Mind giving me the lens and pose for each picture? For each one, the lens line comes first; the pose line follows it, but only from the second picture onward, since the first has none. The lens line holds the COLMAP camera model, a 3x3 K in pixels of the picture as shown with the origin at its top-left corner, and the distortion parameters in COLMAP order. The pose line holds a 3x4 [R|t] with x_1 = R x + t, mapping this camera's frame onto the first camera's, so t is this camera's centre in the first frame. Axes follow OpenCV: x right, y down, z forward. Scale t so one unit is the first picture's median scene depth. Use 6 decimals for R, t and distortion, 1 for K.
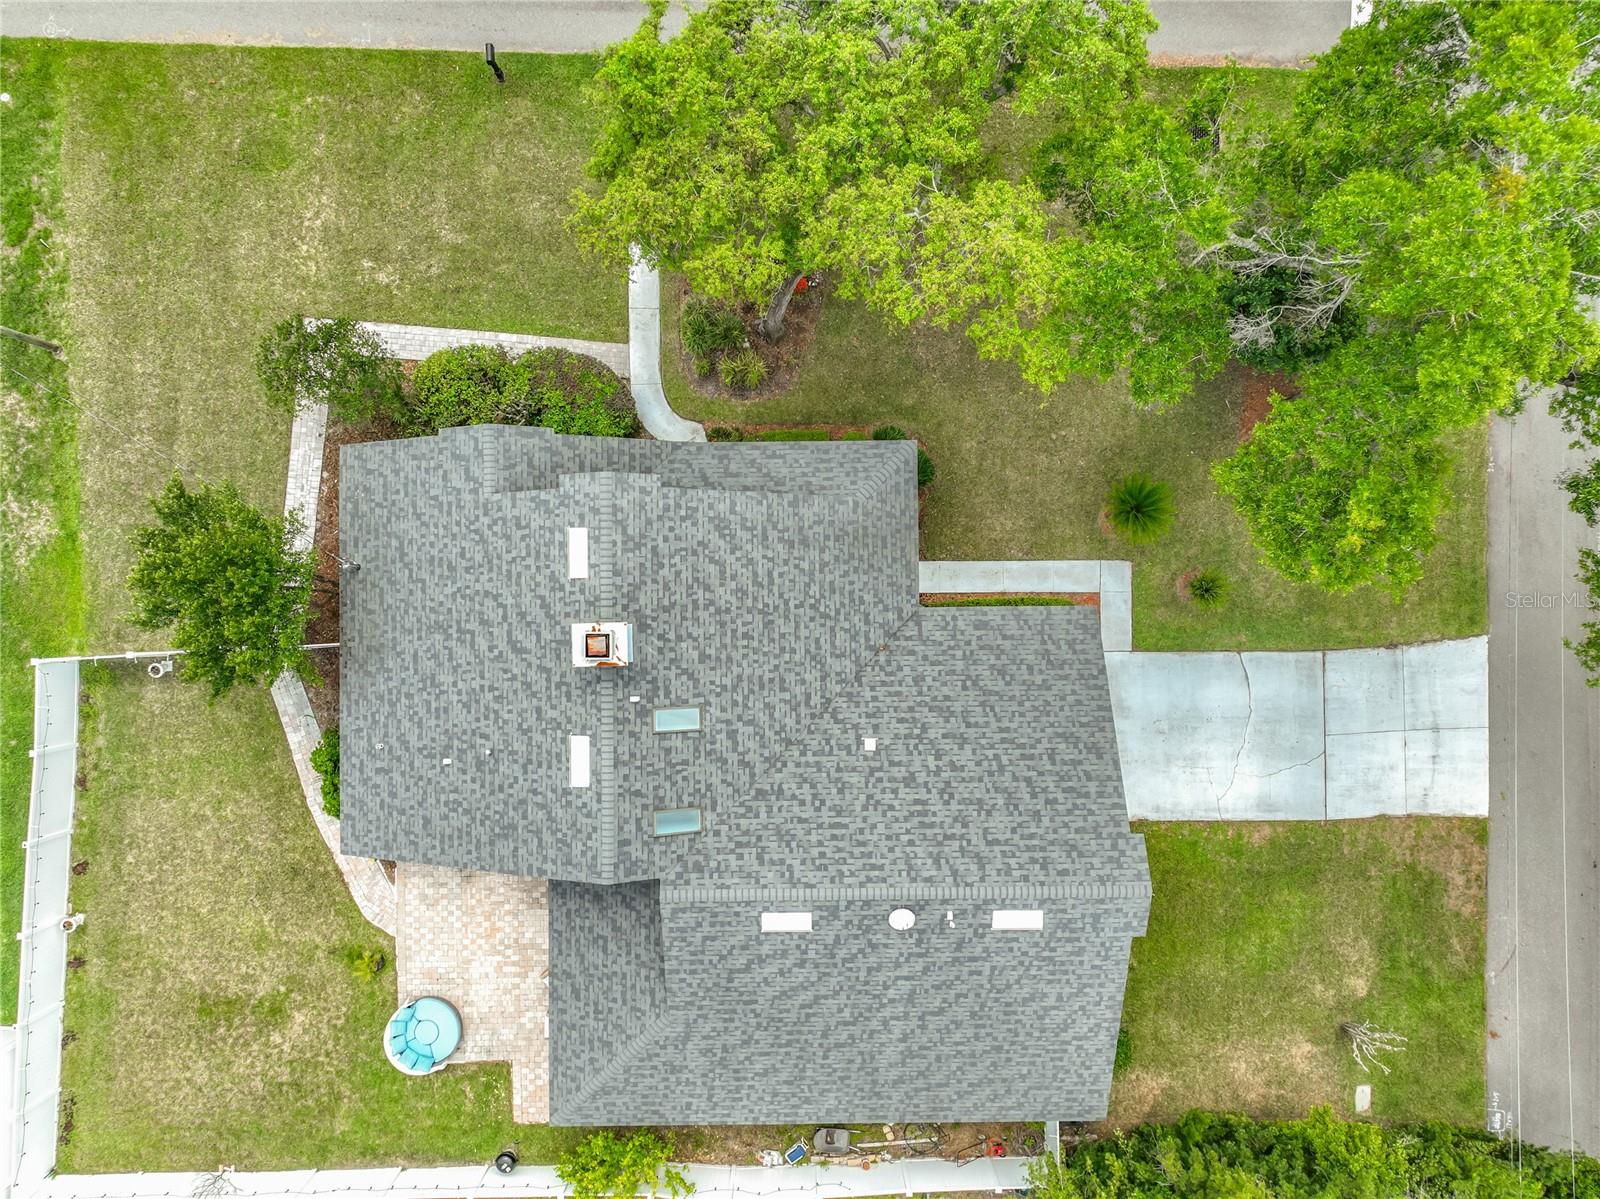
lens RADIAL K [[1138.0, 0, 806.5], [0, 1138.0, 620.3], [0, 0, 1]] dist [0.002731, 0.010122]
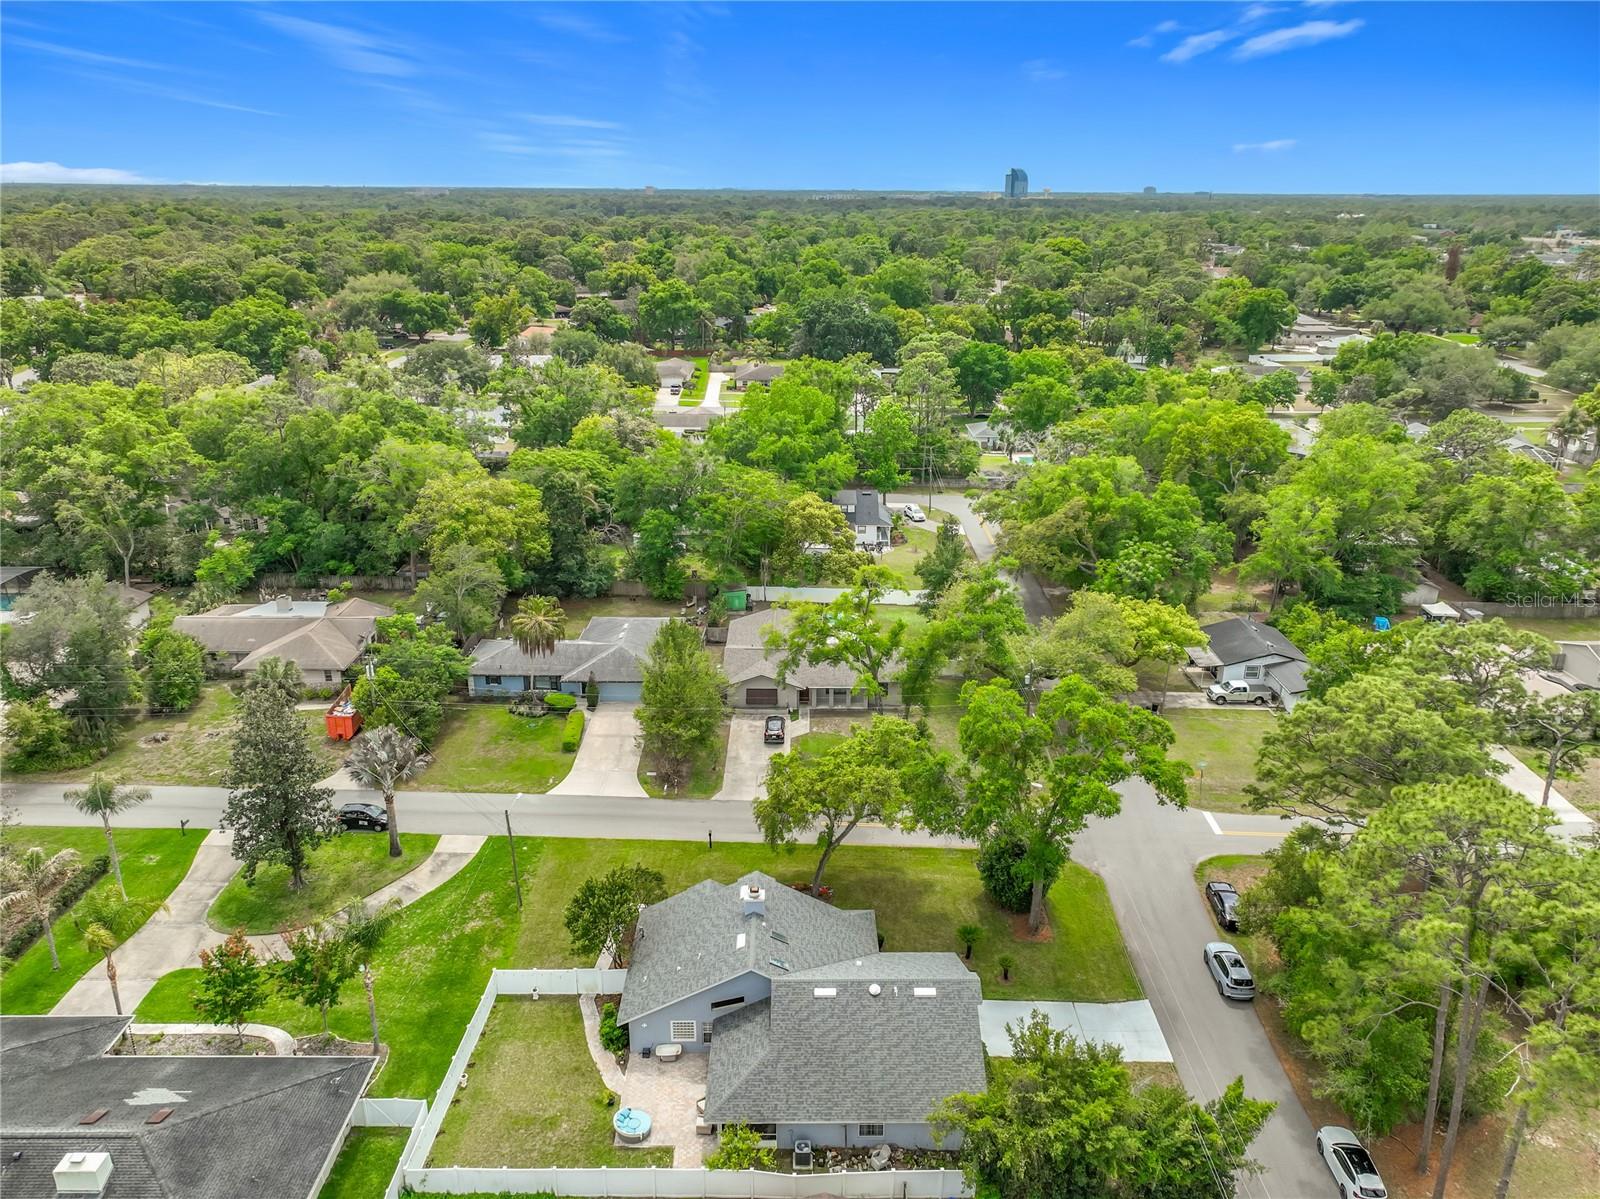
lens RADIAL K [[1138.0, 0, 806.5], [0, 1138.0, 620.3], [0, 0, 1]] dist [0.002731, 0.010122]
pose [[0.999994, -0.000060, 0.003494, -0.058237], [0.003266, 0.371803, -0.928306, 1.952842], [-0.001243, 0.928312, 0.371801, -0.515510]]
